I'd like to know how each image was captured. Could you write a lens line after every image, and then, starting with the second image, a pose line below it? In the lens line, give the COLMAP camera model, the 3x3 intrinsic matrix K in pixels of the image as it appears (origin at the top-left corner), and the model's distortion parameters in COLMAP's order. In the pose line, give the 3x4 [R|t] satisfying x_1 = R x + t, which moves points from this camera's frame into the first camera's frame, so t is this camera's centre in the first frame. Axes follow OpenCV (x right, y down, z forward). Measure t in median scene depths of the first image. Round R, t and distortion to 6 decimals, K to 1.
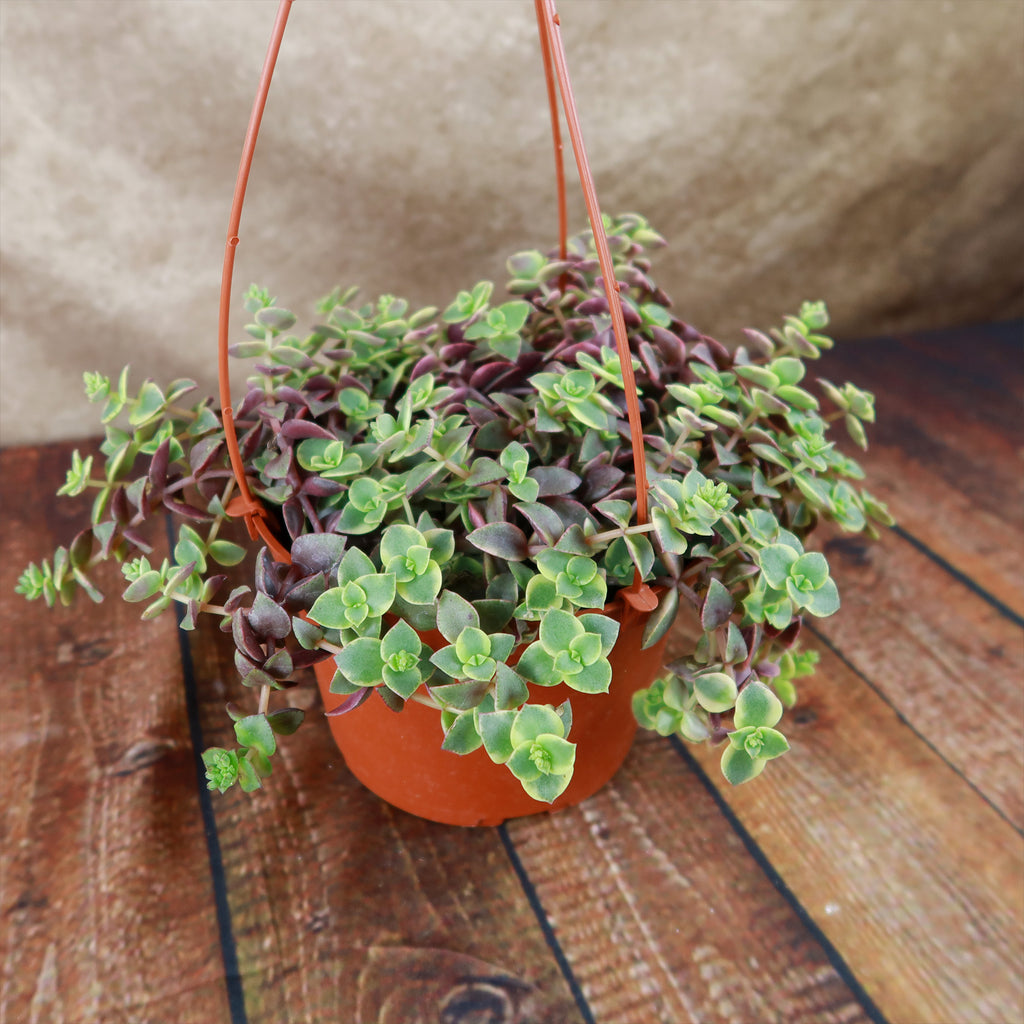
lens RADIAL K [[1068.1, 0, 515.5], [0, 1068.1, 507.6], [0, 0, 1]] dist [-0.022119, 0.000000]
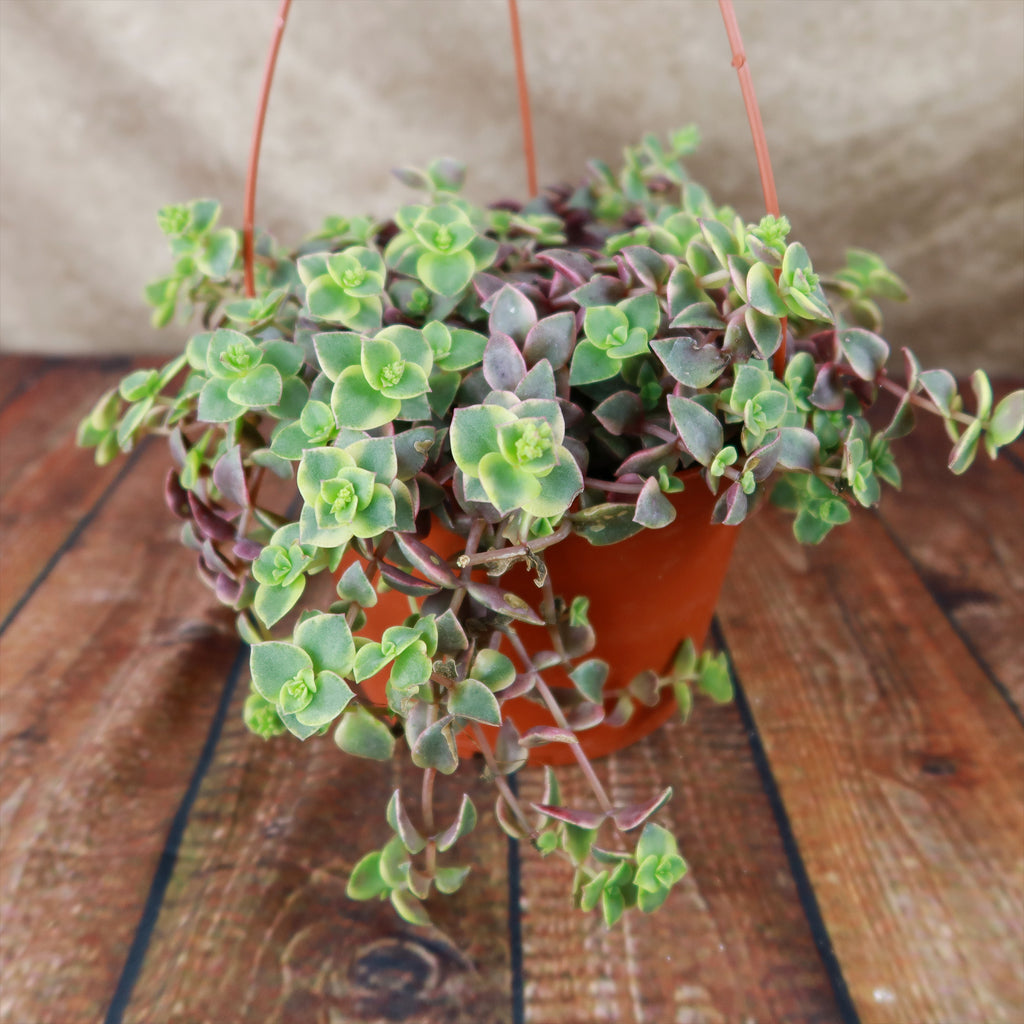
lens RADIAL K [[1068.1, 0, 511.1], [0, 1068.1, 507.6], [0, 0, 1]] dist [-0.022119, 0.000000]
pose [[0.933893, 0.164253, -0.317592, 0.219694], [-0.183779, 0.982436, -0.032312, 0.103139], [0.306707, 0.088542, 0.947677, 0.162632]]
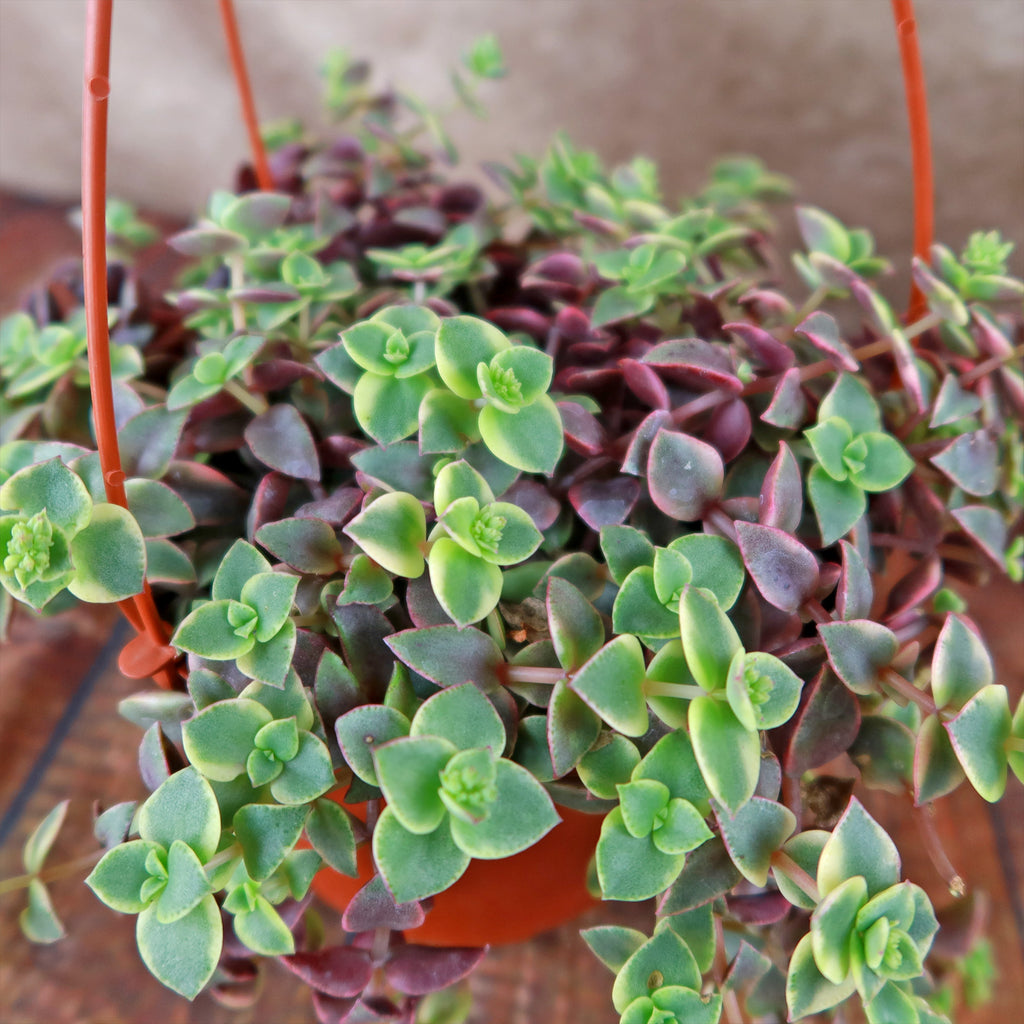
lens RADIAL K [[1068.1, 0, 500.6], [0, 1068.1, 510.3], [0, 0, 1]] dist [-0.022119, 0.000000]
pose [[0.846539, 0.378350, -0.374465, 0.218180], [-0.324822, 0.924446, 0.199725, -0.136352], [0.421738, -0.047440, 0.905476, 0.429310]]
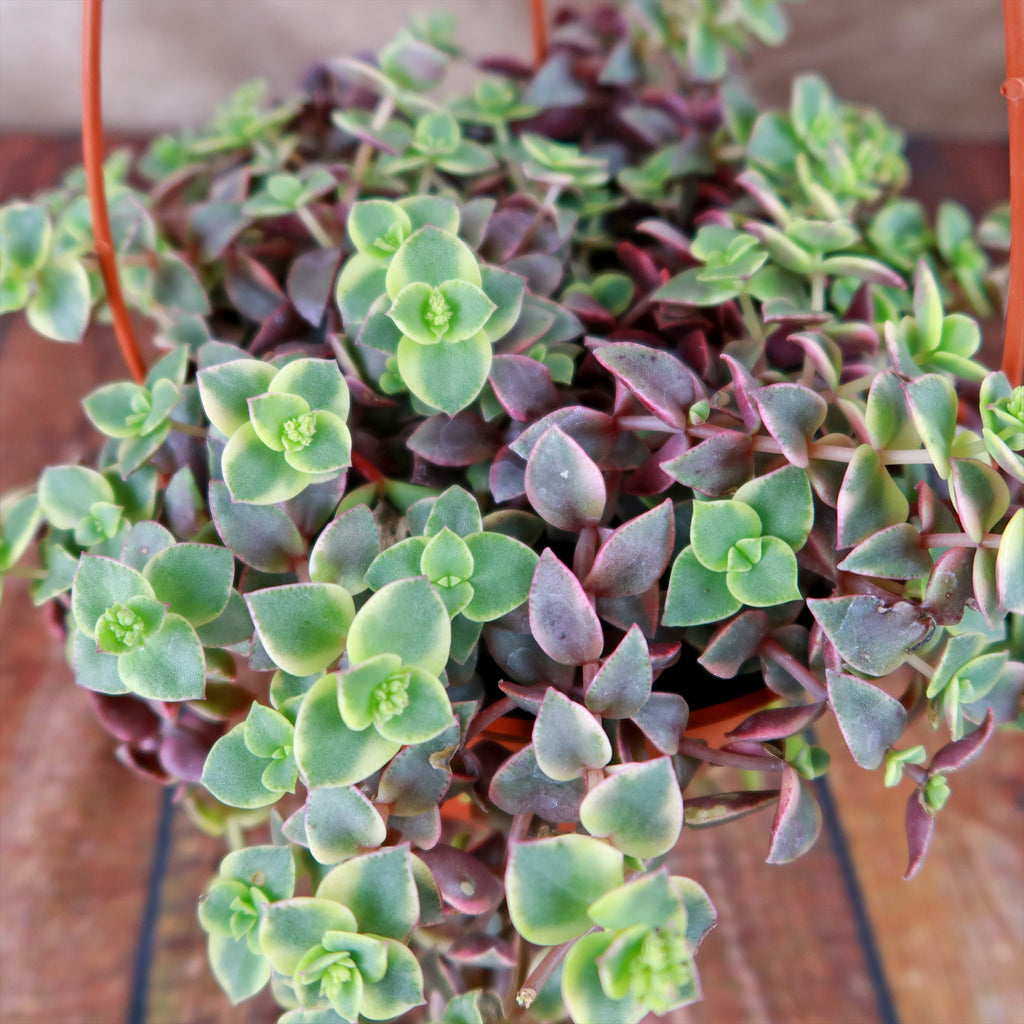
lens RADIAL K [[1068.1, 0, 512.8], [0, 1068.1, 517.4], [0, 0, 1]] dist [-0.022119, 0.000000]
pose [[0.955541, 0.231487, -0.182636, 0.044070], [-0.157998, 0.924944, 0.345709, -0.168538], [0.248955, -0.301483, 0.920396, 0.402597]]
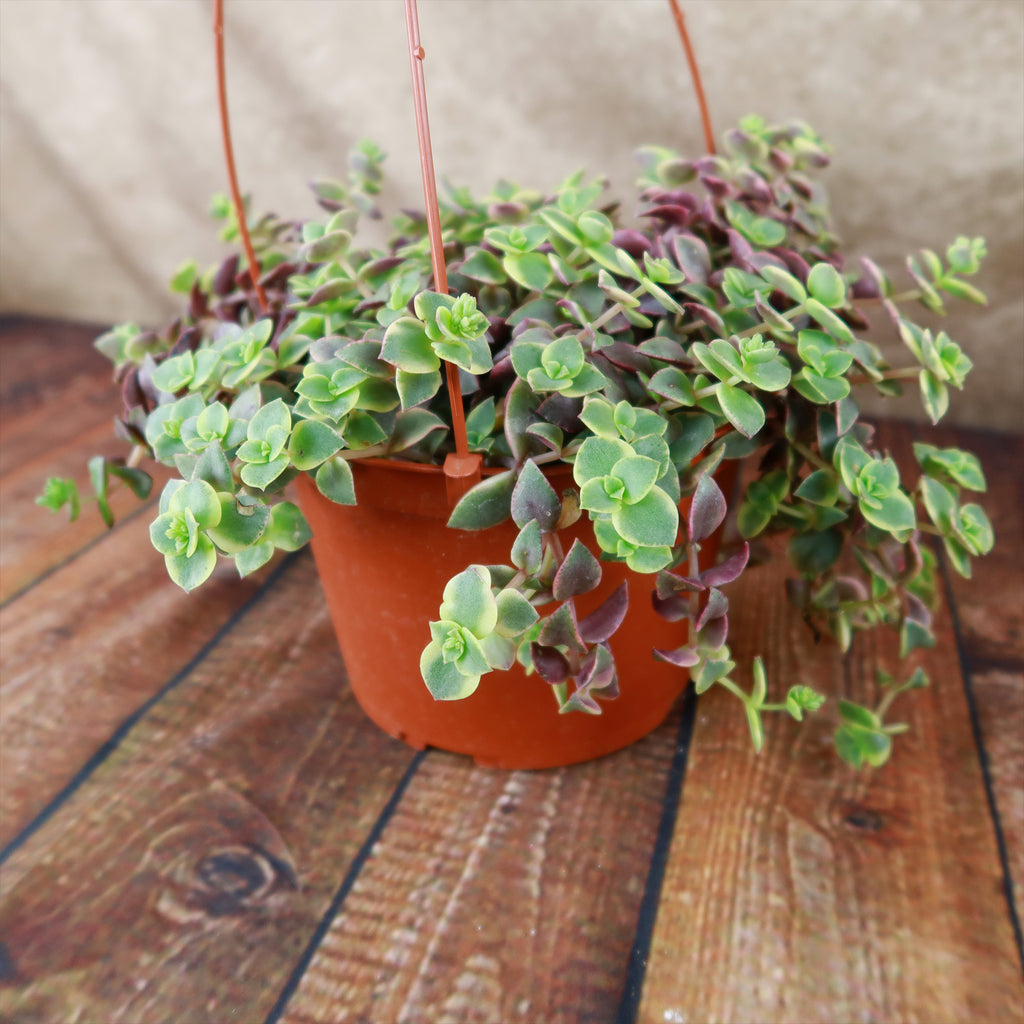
lens RADIAL K [[1068.1, 0, 511.2], [0, 1068.1, 510.4], [0, 0, 1]] dist [-0.022119, 0.000000]
pose [[0.769650, 0.256626, -0.584621, 0.512987], [-0.319439, 0.947596, -0.004582, 0.087290], [0.552809, 0.190277, 0.811293, 0.276582]]
